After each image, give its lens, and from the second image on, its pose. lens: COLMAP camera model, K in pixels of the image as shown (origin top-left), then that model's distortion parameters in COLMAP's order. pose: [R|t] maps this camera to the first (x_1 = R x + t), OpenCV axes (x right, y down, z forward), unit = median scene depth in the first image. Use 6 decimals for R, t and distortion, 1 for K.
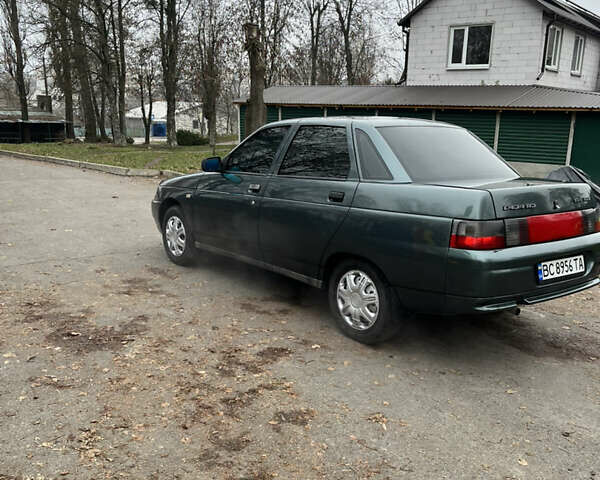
lens RADIAL K [[604.9, 0, 300.0], [0, 604.9, 240.0], [0, 0, 1]] dist [0.045996, -0.042282]
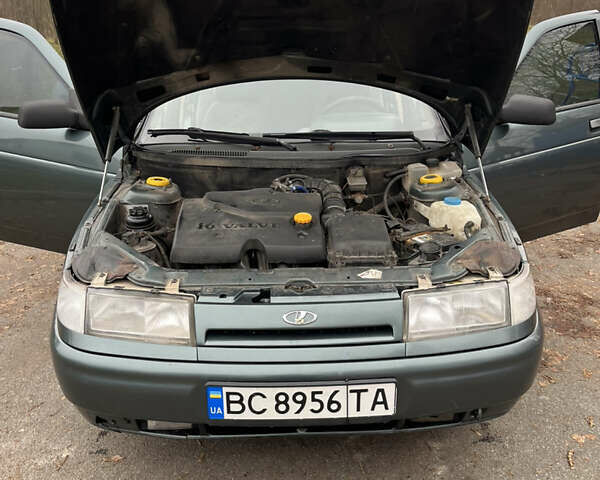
lens RADIAL K [[612.5, 0, 310.5], [0, 612.5, 240.0], [0, 0, 1]] dist [0.015102, -0.002684]
pose [[-0.806638, -0.228339, 0.545157, -0.452265], [0.087962, 0.865710, 0.492756, -0.381516], [-0.584463, 0.445429, -0.678230, 1.845377]]
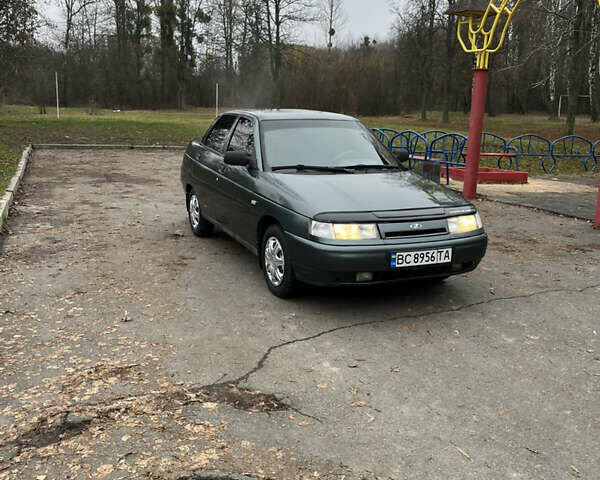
lens RADIAL K [[604.1, 0, 295.8], [0, 604.1, 236.7], [0, 0, 1]] dist [0.059543, -0.083498]
pose [[-0.967523, -0.106057, 0.229460, -0.281144], [-0.008135, 0.920322, 0.391076, -0.522968], [-0.252654, 0.376509, -0.891295, 2.567146]]
